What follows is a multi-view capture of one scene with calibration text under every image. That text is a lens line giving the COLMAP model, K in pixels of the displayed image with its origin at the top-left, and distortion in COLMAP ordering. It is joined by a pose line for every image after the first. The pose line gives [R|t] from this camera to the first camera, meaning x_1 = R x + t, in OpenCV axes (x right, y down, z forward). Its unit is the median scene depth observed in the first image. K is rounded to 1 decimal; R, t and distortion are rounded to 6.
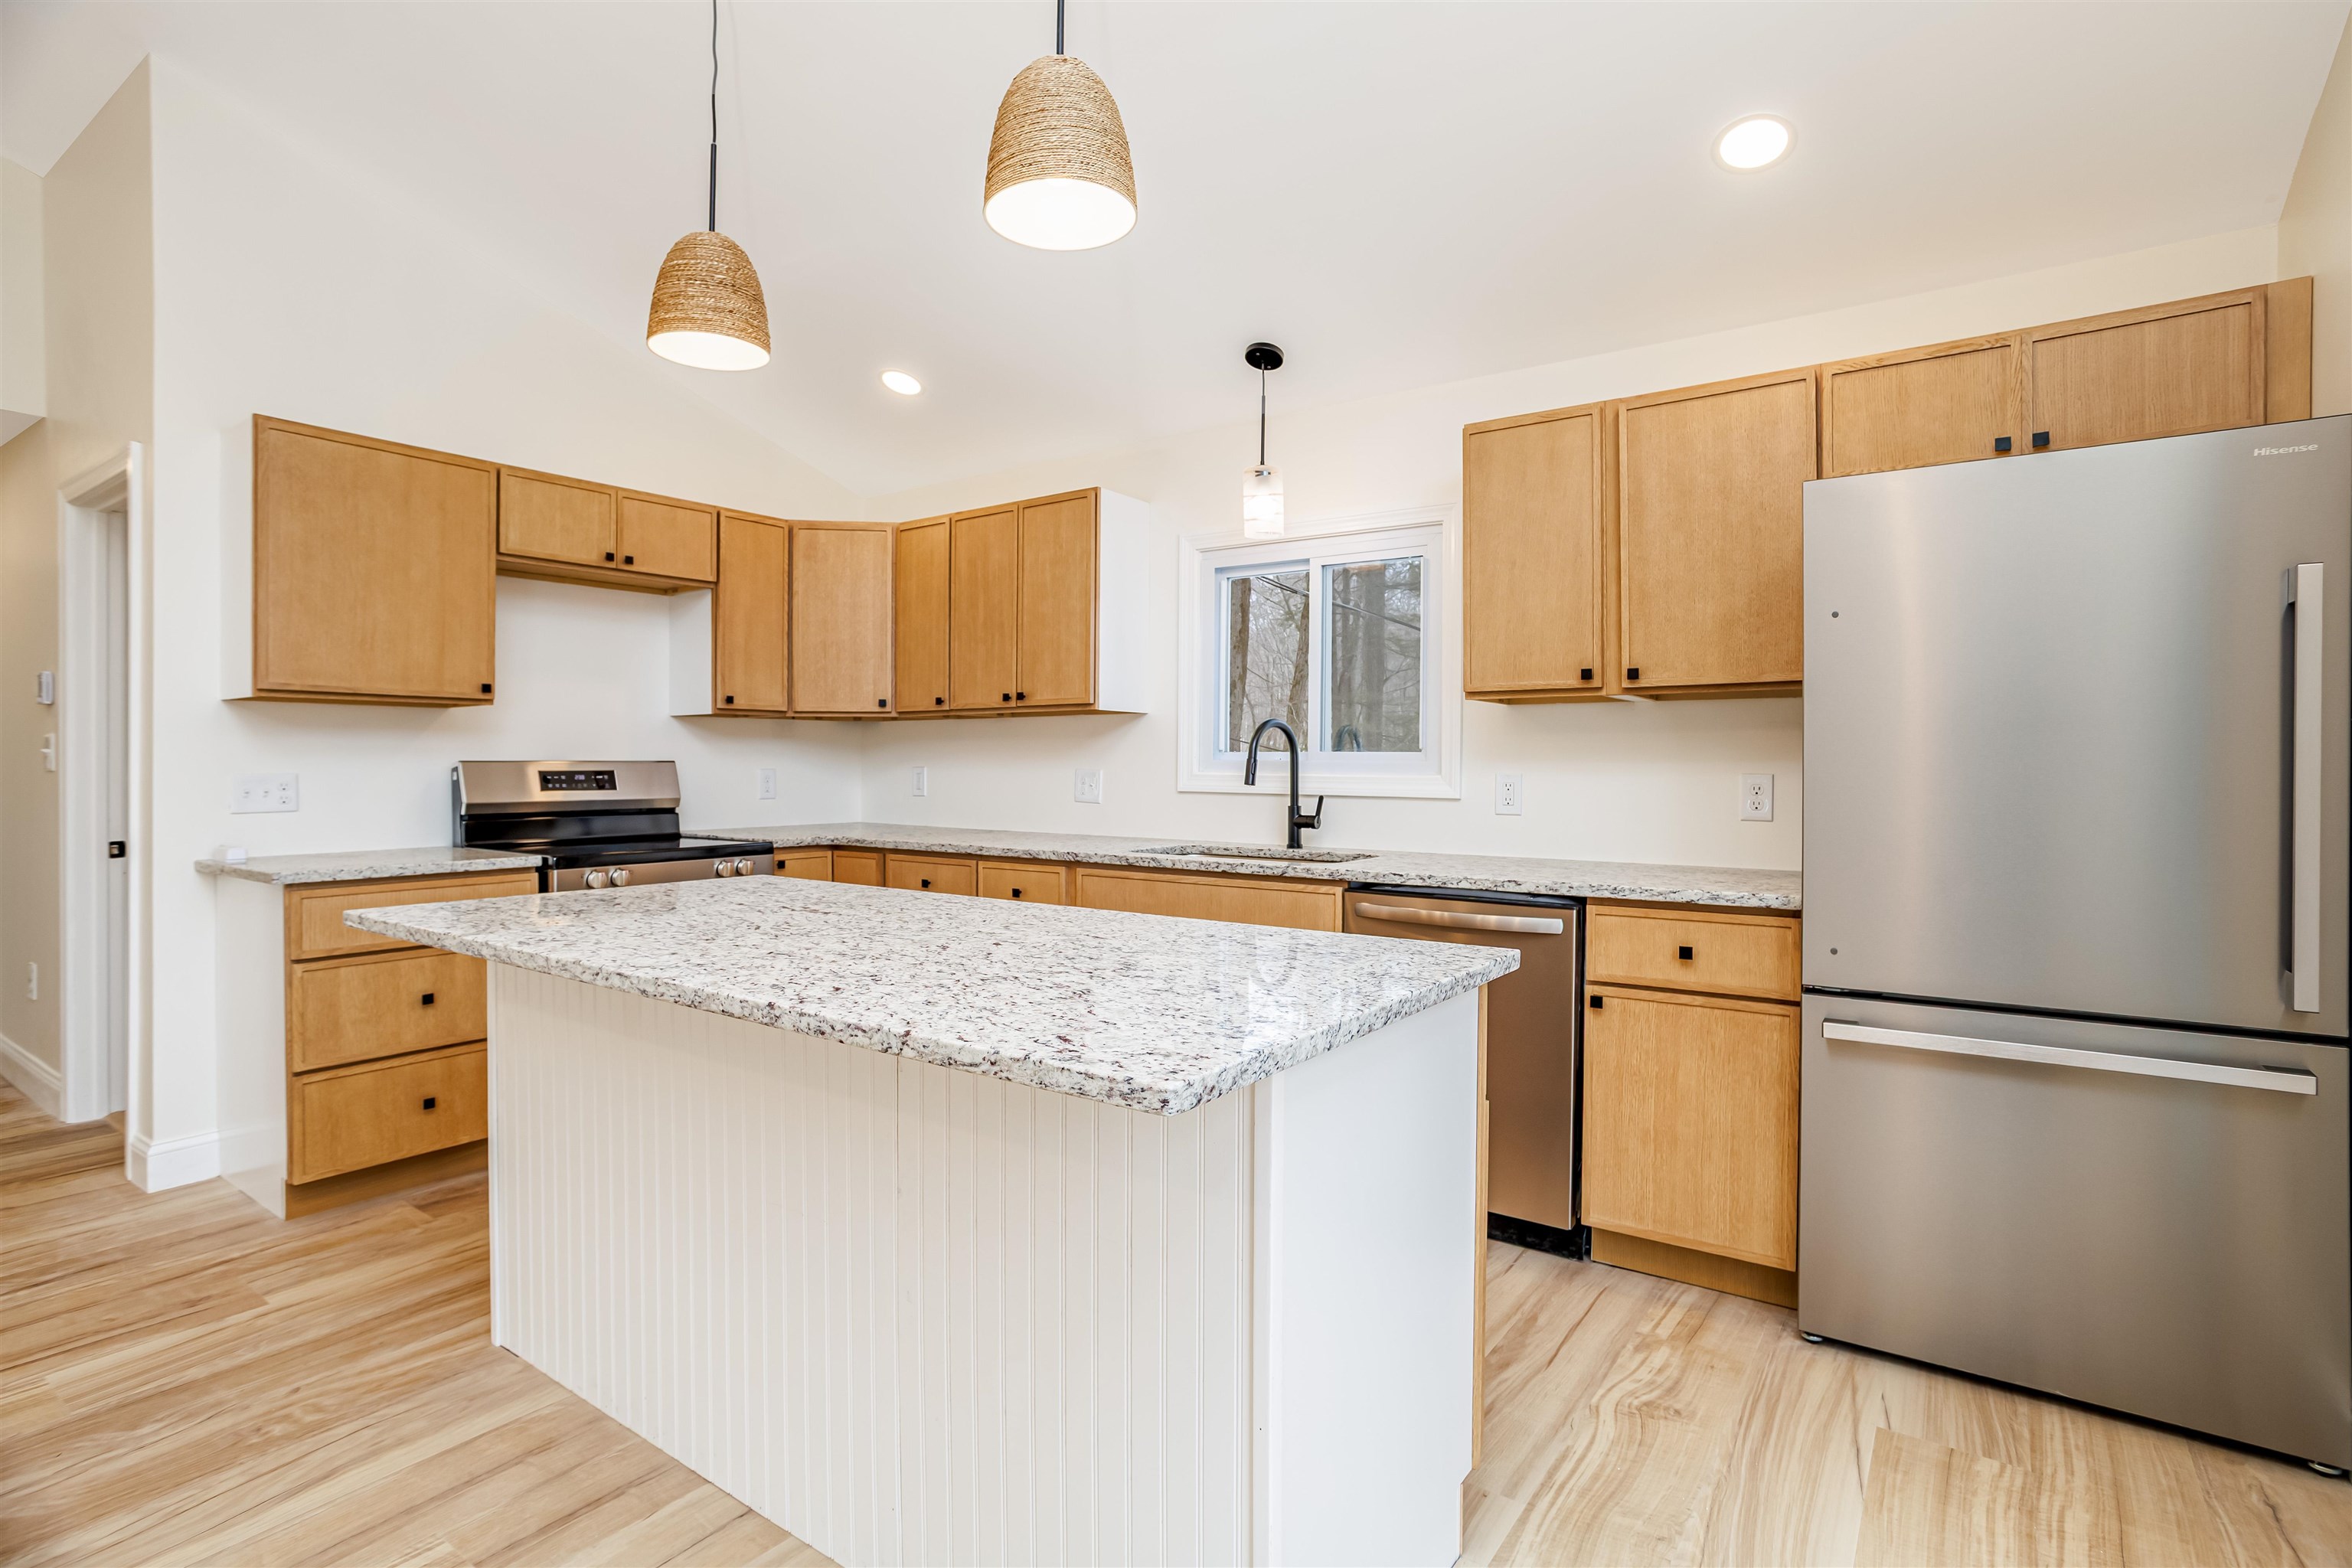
lens RADIAL K [[1139.3, 0, 1178.4], [0, 1139.3, 766.4], [0, 0, 1]] dist [-0.050596, 0.027938]
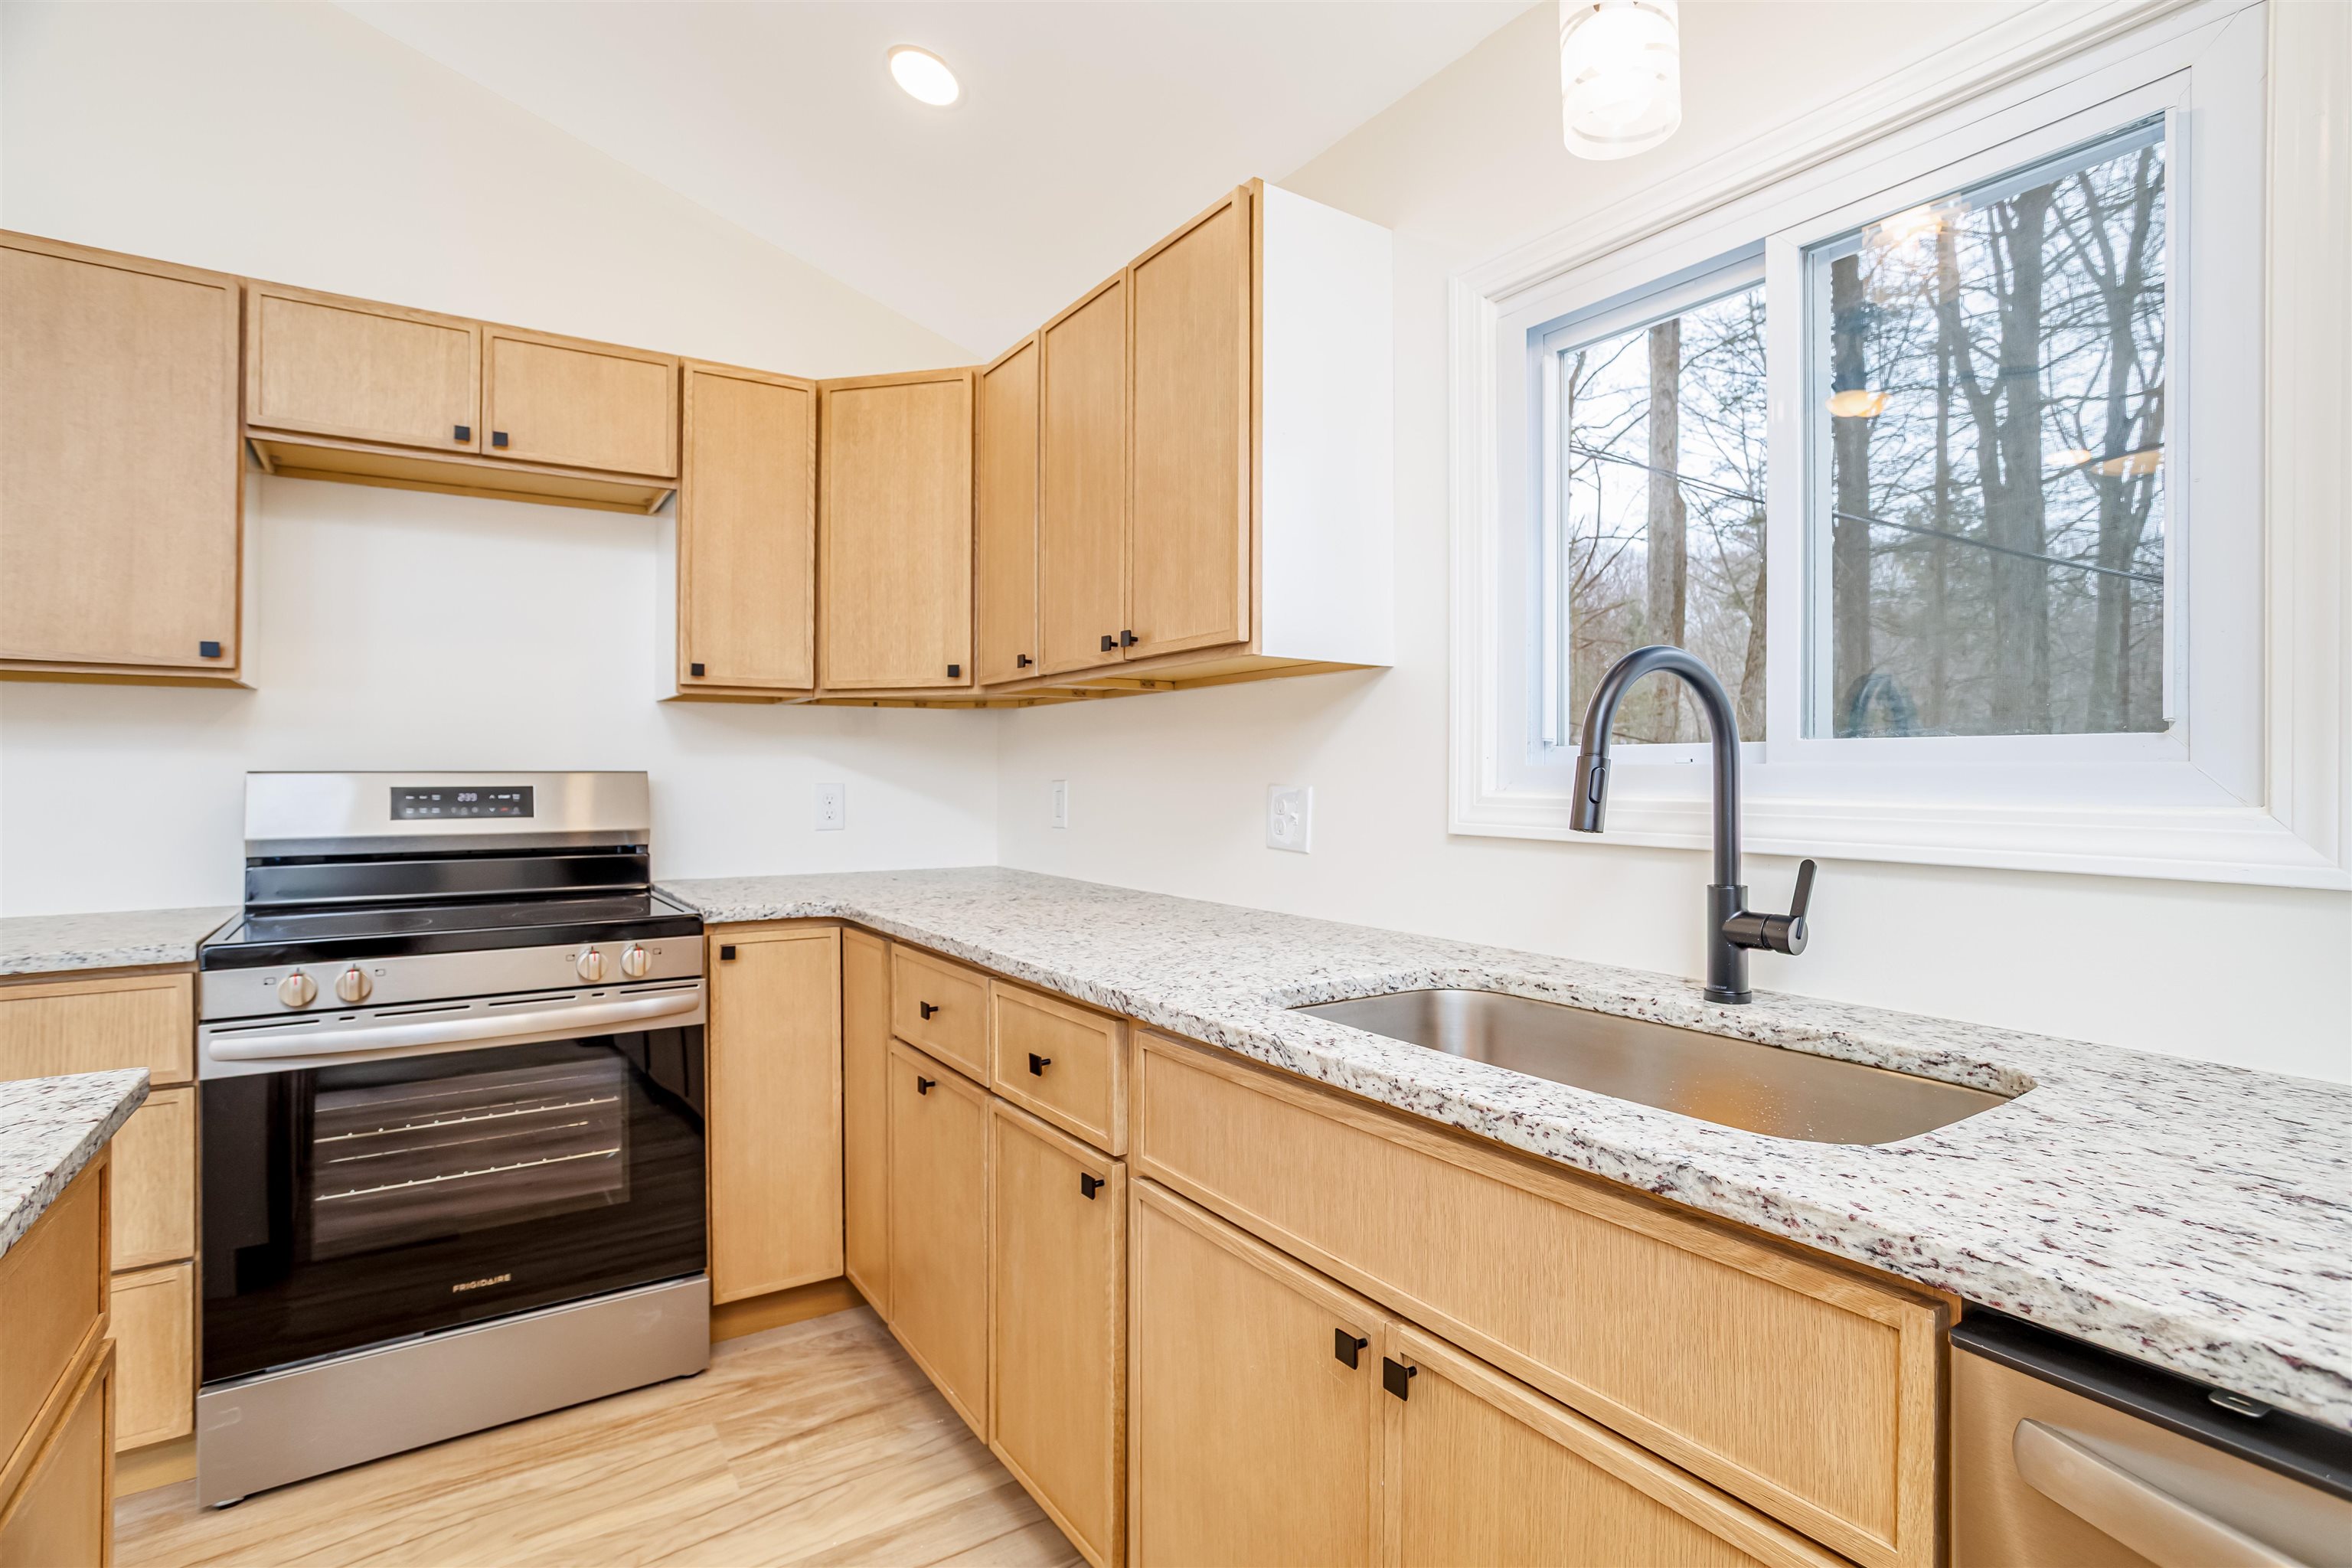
lens RADIAL K [[1143.6, 0, 1168.9], [0, 1143.6, 770.1], [0, 0, 1]] dist [-0.061405, 0.034692]
pose [[0.931670, -0.004604, -0.363277, 0.066948], [0.001478, 0.999959, -0.008883, 0.000613], [0.363303, 0.007739, 0.931639, 0.597631]]
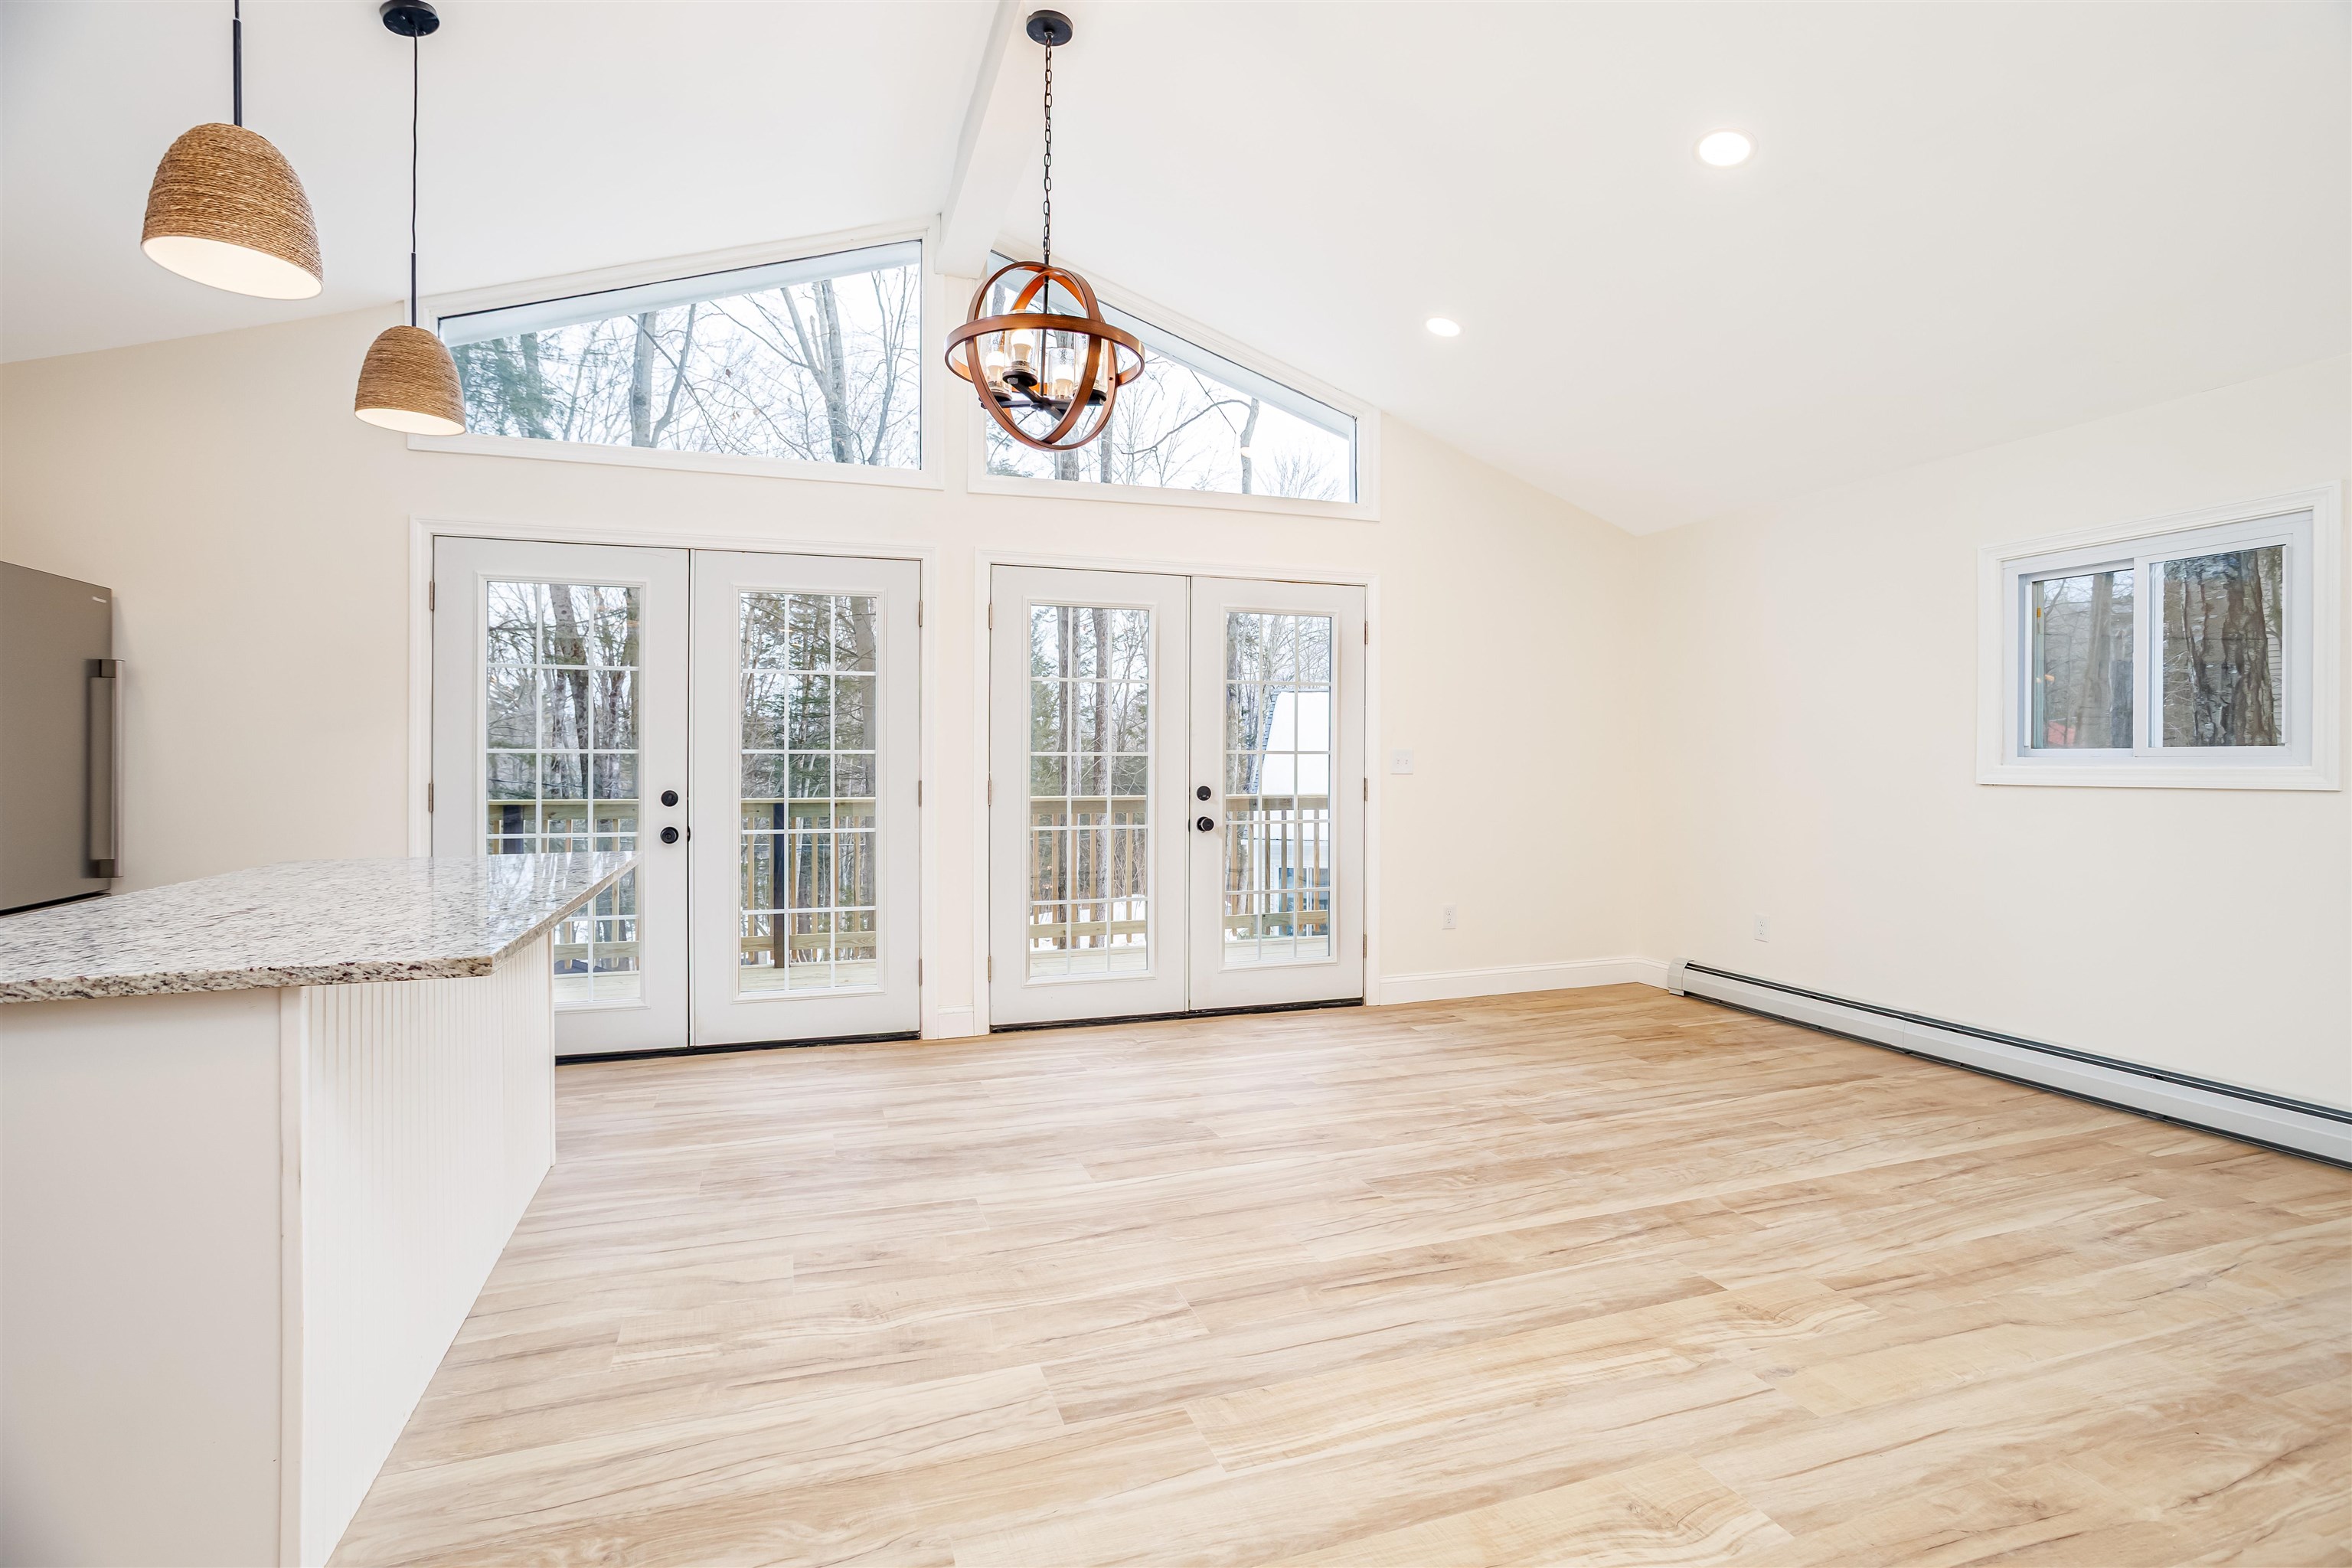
lens RADIAL K [[1139.3, 0, 1178.4], [0, 1139.3, 766.4], [0, 0, 1]] dist [-0.050596, 0.027938]
pose [[-0.815245, -0.005906, 0.579086, -0.884133], [-0.000243, 0.999951, 0.009857, -0.001363], [-0.579116, 0.007895, -0.815207, 0.763209]]
